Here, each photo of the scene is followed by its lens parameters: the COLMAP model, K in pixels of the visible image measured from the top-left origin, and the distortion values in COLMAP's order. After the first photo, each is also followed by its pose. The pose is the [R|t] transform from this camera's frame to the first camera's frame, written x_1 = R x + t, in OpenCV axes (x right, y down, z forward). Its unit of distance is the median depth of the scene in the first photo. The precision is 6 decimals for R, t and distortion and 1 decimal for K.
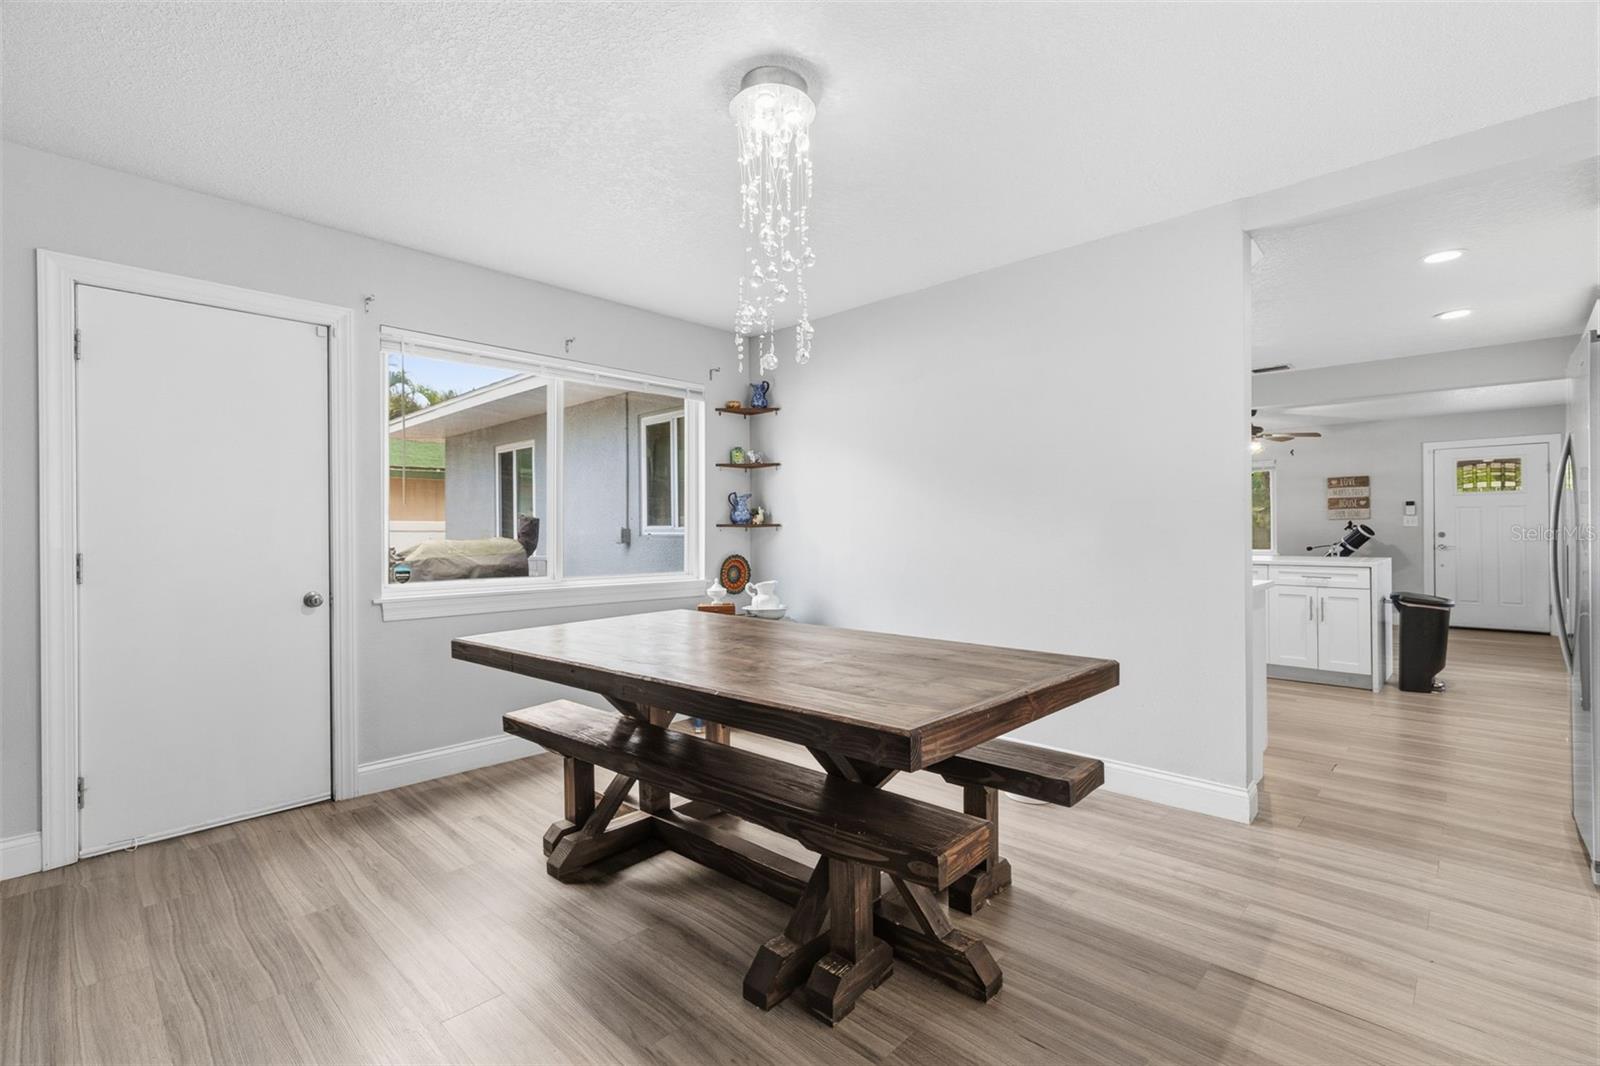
lens RADIAL K [[720.0, 0, 800.0], [0, 720.0, 533.0], [0, 0, 1]] dist [0.021616, -0.012513]
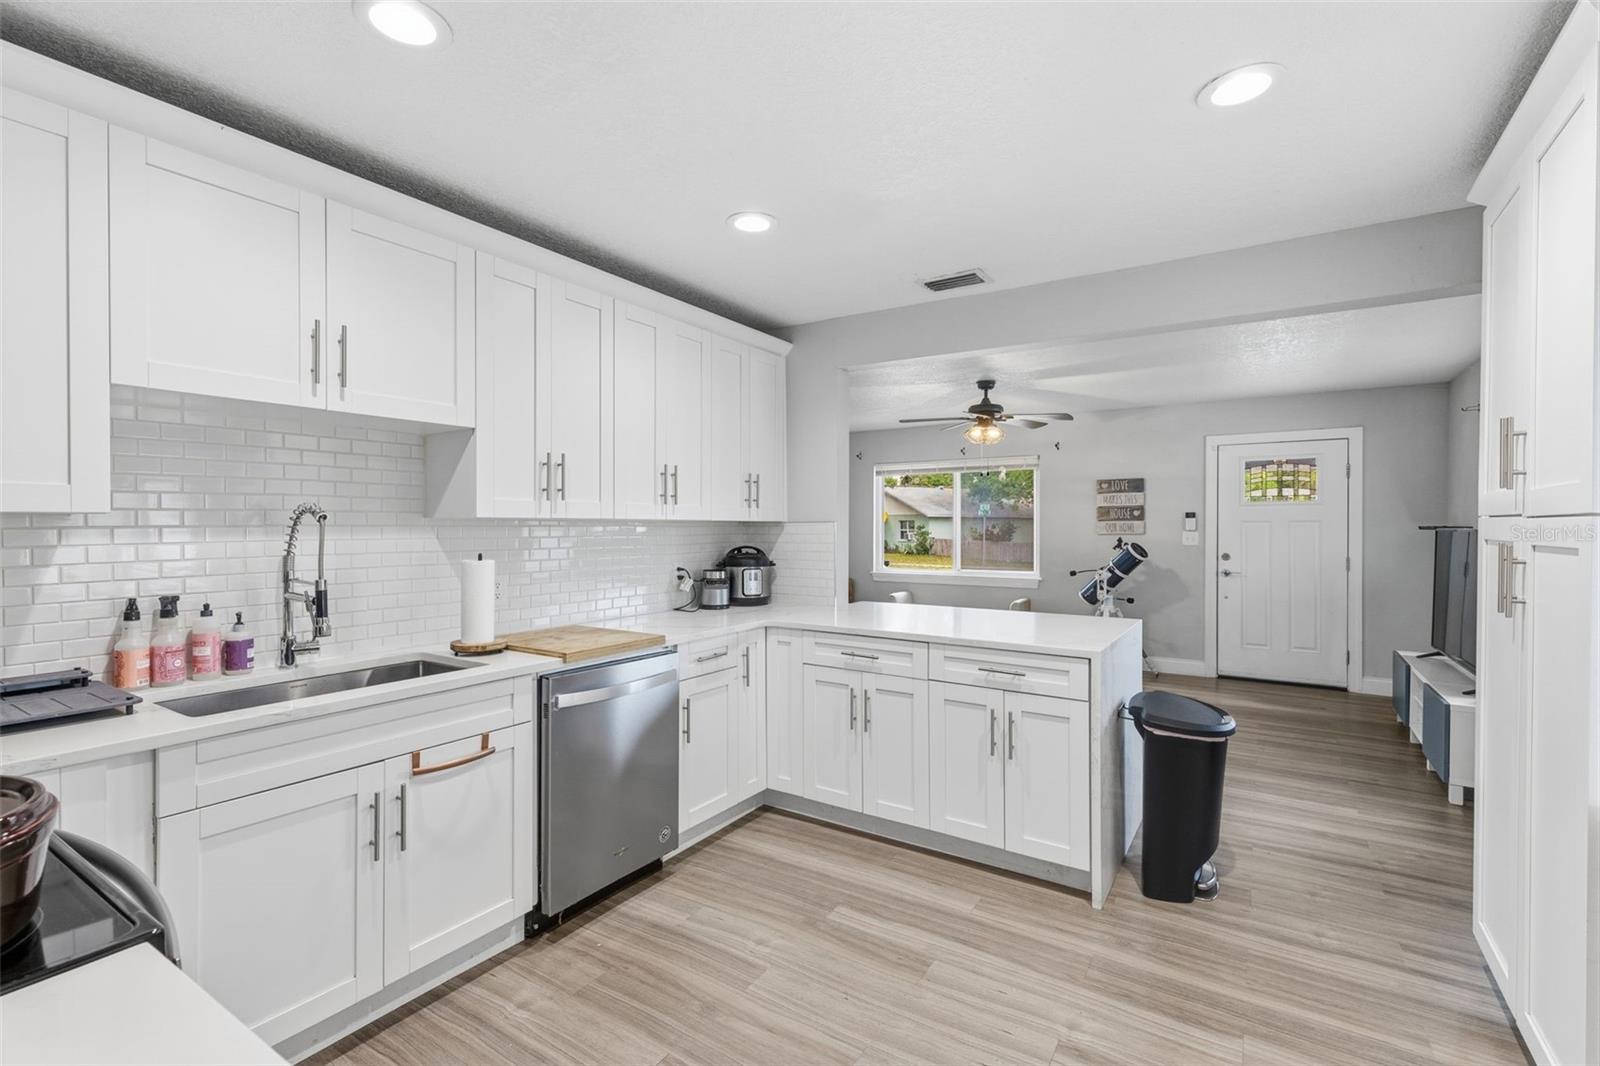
lens RADIAL K [[714.7, 0, 803.2], [0, 714.7, 532.3], [0, 0, 1]] dist [0.003513, -0.000617]
pose [[0.983530, 0.003648, 0.180706, 0.307834], [-0.004856, 0.999969, 0.006240, -0.025779], [-0.180677, -0.007014, 0.983517, 0.337983]]
